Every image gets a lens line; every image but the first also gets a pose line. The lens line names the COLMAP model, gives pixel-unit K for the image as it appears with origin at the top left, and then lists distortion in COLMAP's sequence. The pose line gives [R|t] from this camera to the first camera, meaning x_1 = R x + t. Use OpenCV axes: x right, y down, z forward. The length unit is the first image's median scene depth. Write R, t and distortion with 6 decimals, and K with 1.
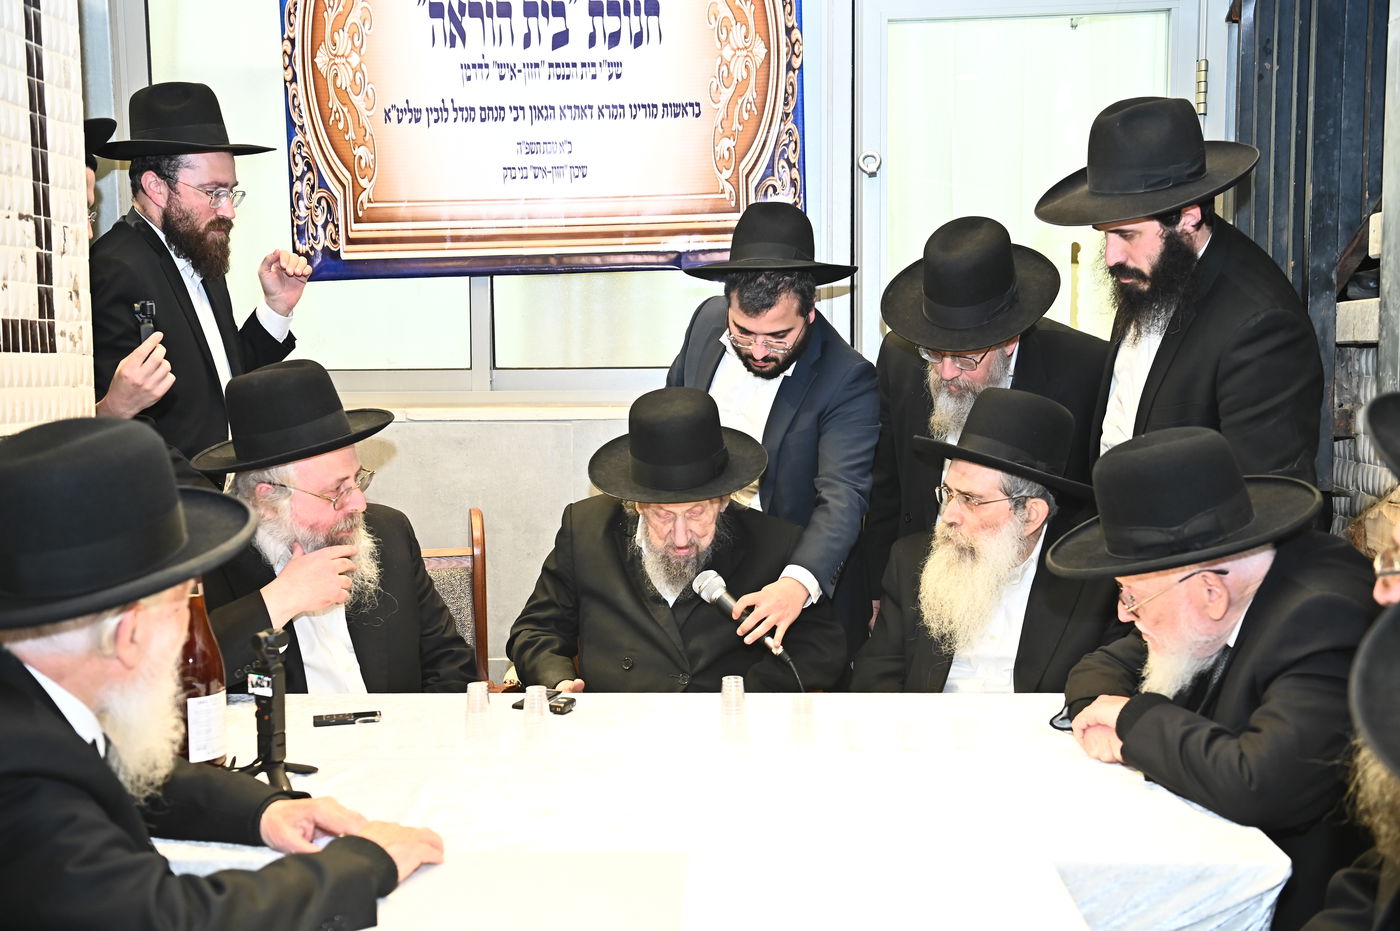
lens RADIAL K [[1592.1, 0, 696.8], [0, 1592.1, 459.4], [0, 0, 1]] dist [0.081428, 0.000000]
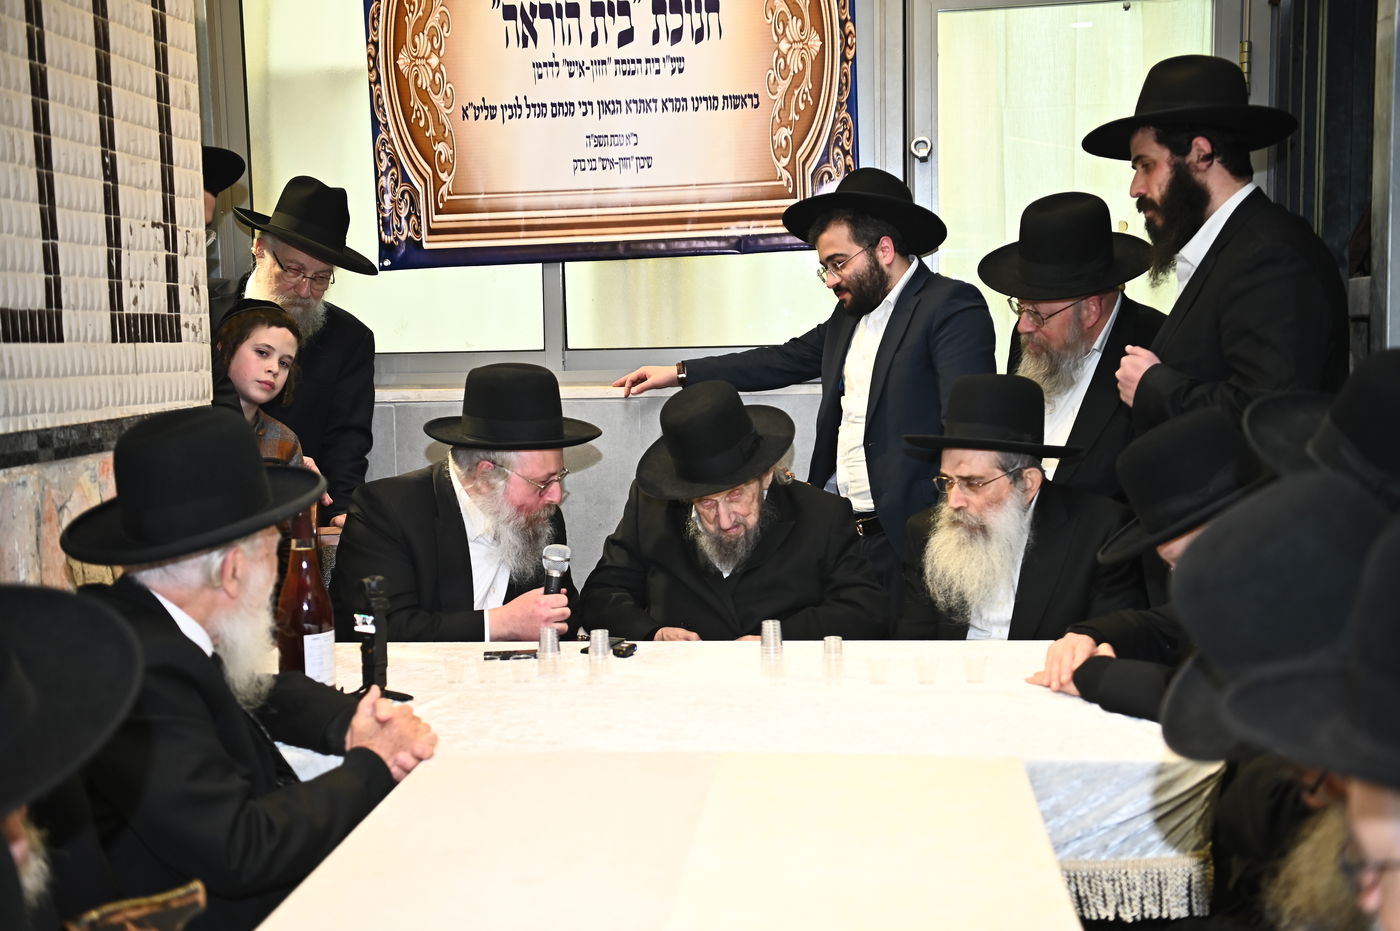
lens RADIAL K [[1726.7, 0, 688.3], [0, 1726.7, 461.3], [0, 0, 1]] dist [0.126060, 0.000000]
pose [[0.997942, -0.007559, -0.063681, 0.026898], [0.008239, 0.999912, 0.010426, 0.005860], [0.063597, -0.010930, 0.997916, -0.145466]]
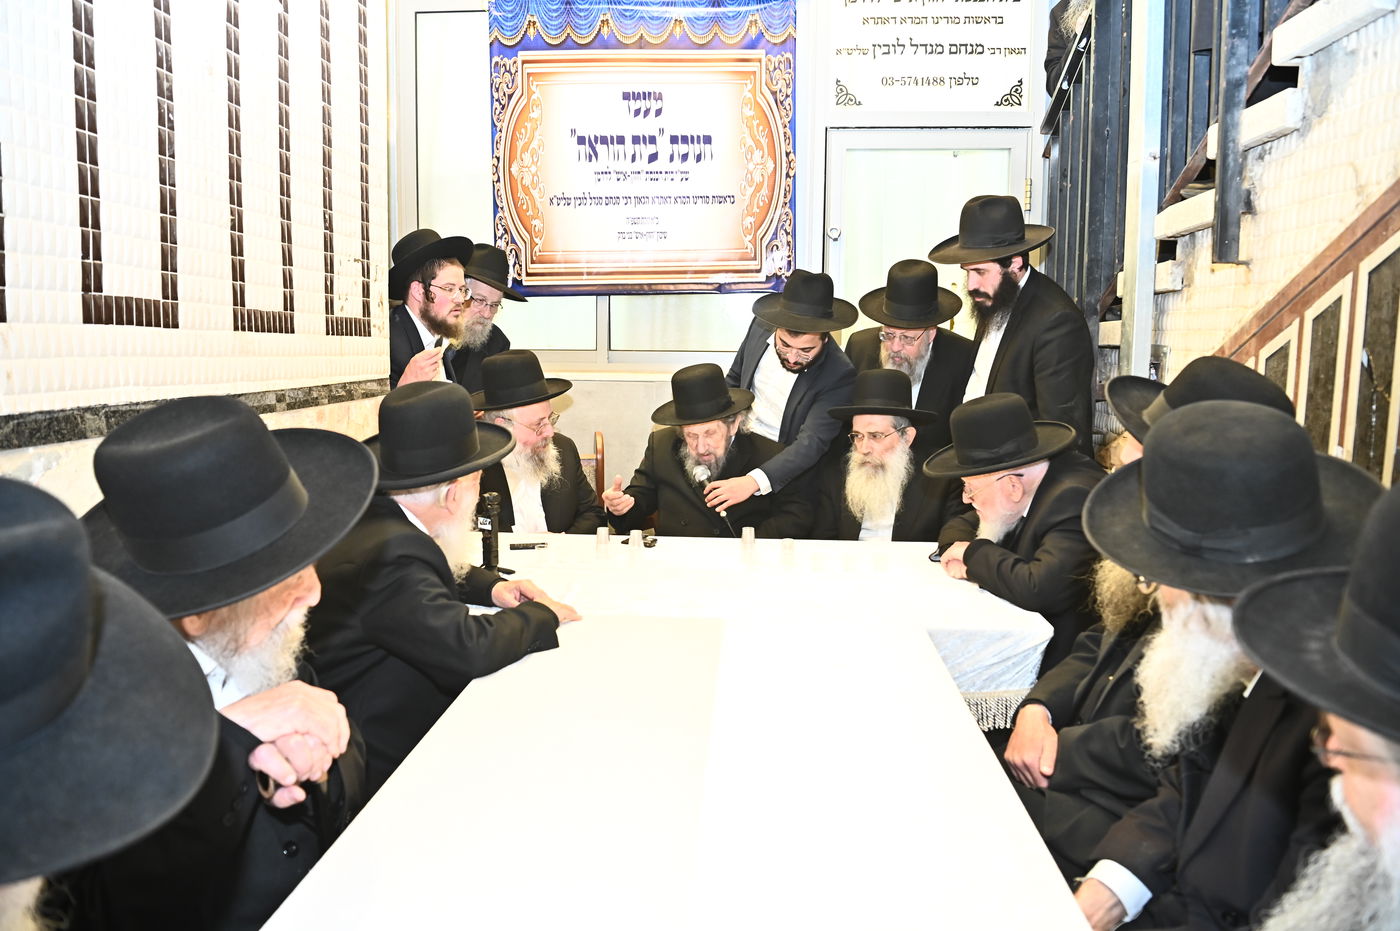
lens RADIAL K [[974.1, 0, 695.7], [0, 974.1, 457.7], [0, 0, 1]] dist [-0.067978, 0.013461]
pose [[0.999399, 0.021869, -0.026905, -0.005224], [-0.020546, 0.998611, 0.048514, 0.005539], [0.027928, -0.047932, 0.998460, -0.041023]]
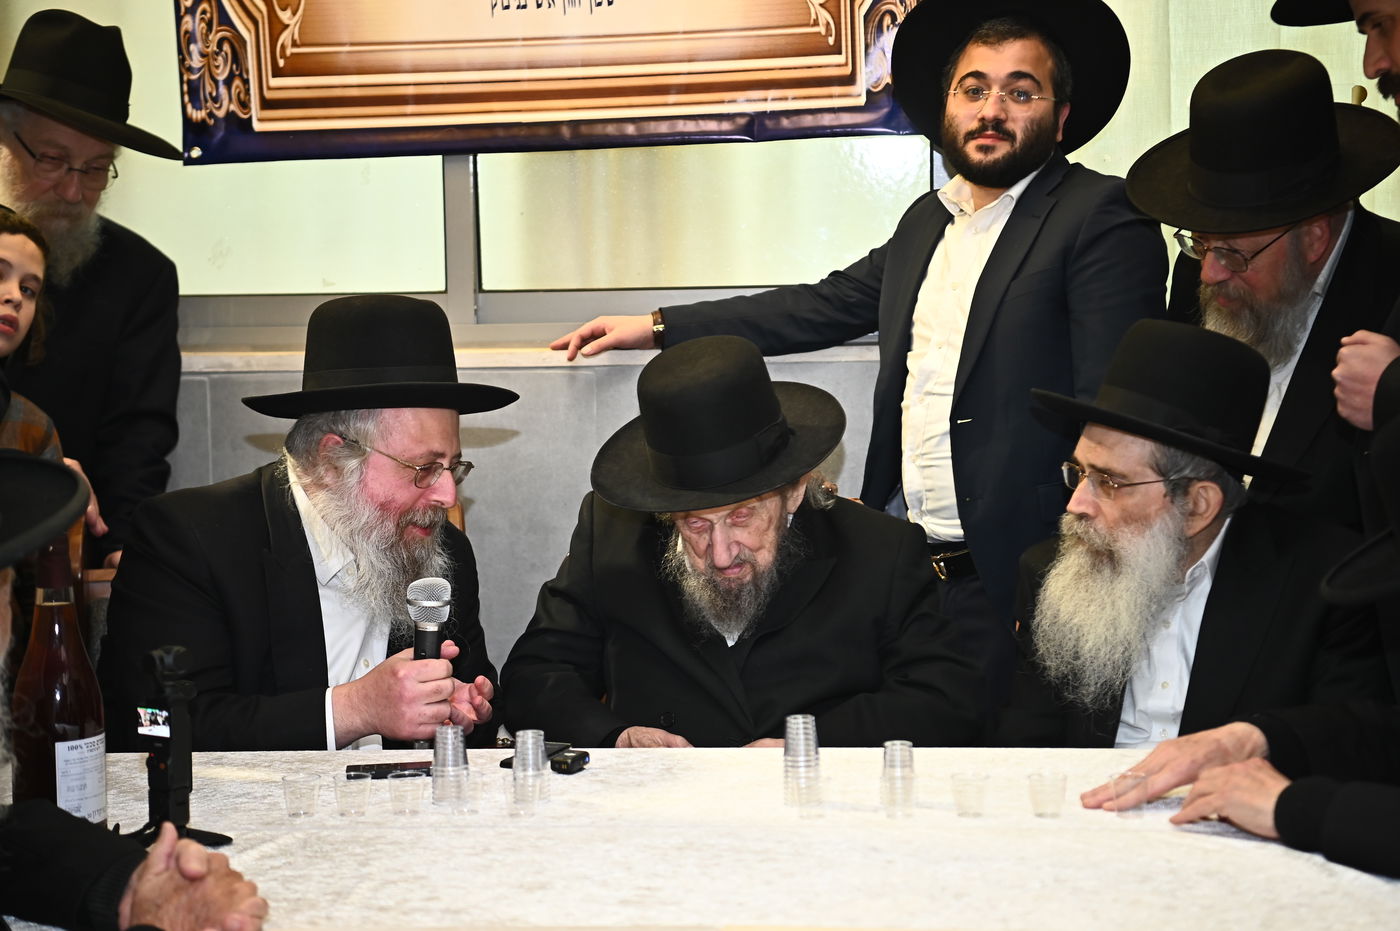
lens RADIAL K [[2660.7, 0, 691.5], [0, 2660.7, 459.5], [0, 0, 1]] dist [0.321983, 0.000000]
pose [[0.998350, -0.007083, -0.056984, 0.027062], [0.007535, 0.999942, 0.007725, 0.006554], [0.056926, -0.008141, 0.998345, -0.130999]]
